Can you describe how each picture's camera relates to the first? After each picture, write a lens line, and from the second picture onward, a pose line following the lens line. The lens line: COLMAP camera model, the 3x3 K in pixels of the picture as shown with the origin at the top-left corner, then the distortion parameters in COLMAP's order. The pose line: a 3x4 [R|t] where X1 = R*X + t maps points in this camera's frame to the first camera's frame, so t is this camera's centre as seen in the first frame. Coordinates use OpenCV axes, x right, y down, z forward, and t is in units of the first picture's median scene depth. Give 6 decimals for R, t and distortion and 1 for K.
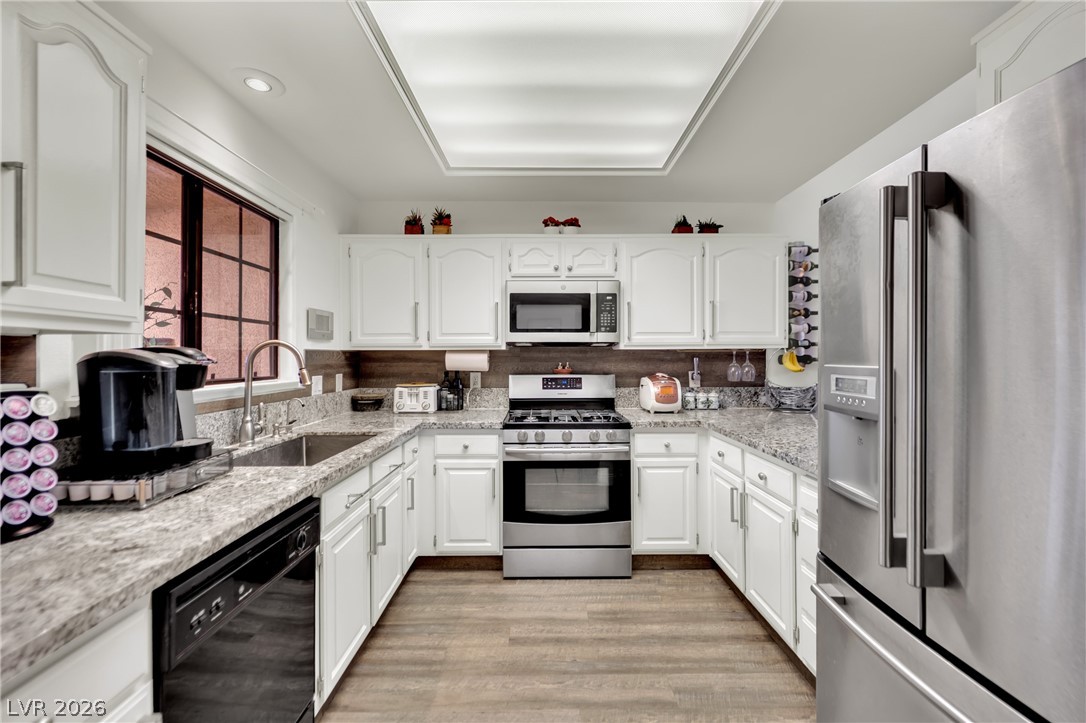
lens RADIAL K [[471.3, 0, 545.9], [0, 471.3, 368.2], [0, 0, 1]] dist [-0.017166, 0.000870]
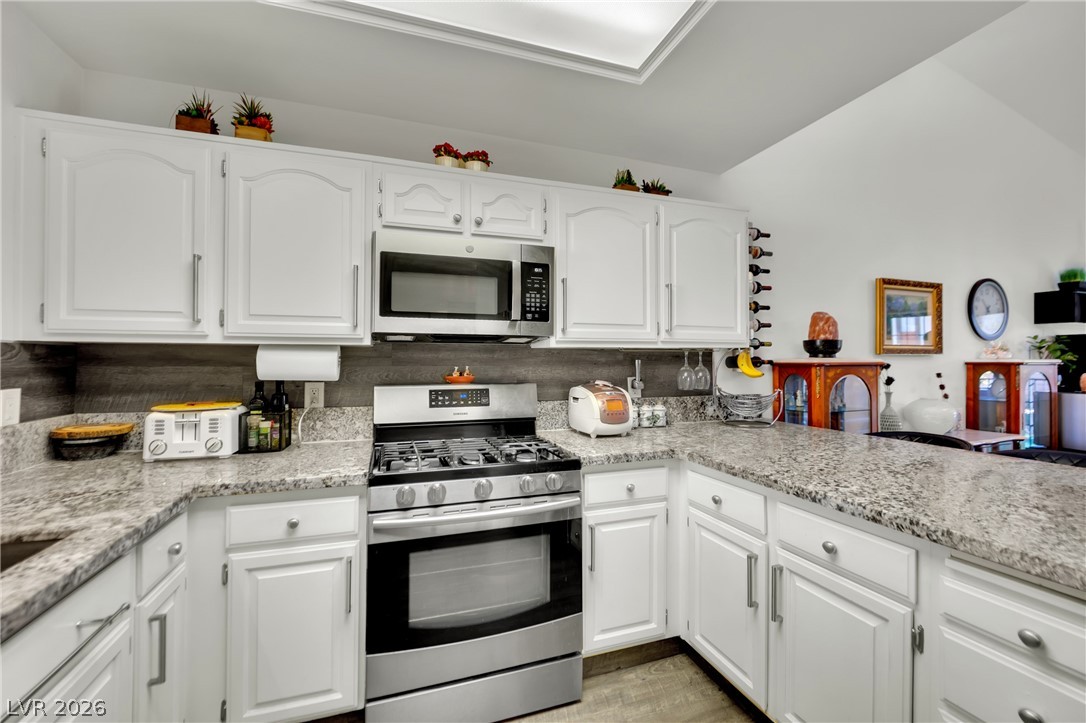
lens RADIAL K [[471.3, 0, 564.6], [0, 471.3, 355.3], [0, 0, 1]] dist [-0.017166, 0.000870]
pose [[0.942067, 0.006946, 0.335352, -0.058792], [0.004564, 0.999428, -0.033520, -0.005095], [-0.335393, 0.033108, 0.941496, 0.384738]]
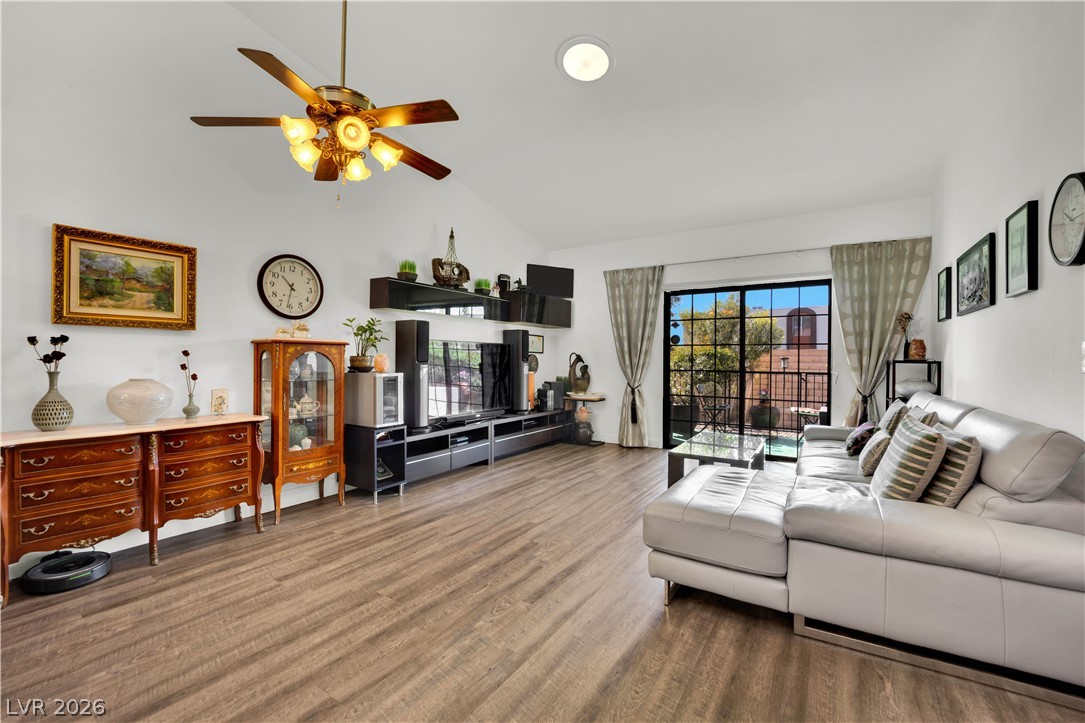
lens RADIAL K [[442.2, 0, 546.3], [0, 442.2, 364.2], [0, 0, 1]] dist [-0.014510, 0.000149]
pose [[0.541162, -0.006381, 0.840894, 0.926517], [0.018195, 0.999826, -0.004122, 0.054151], [-0.840721, 0.017531, 0.541184, -0.022124]]
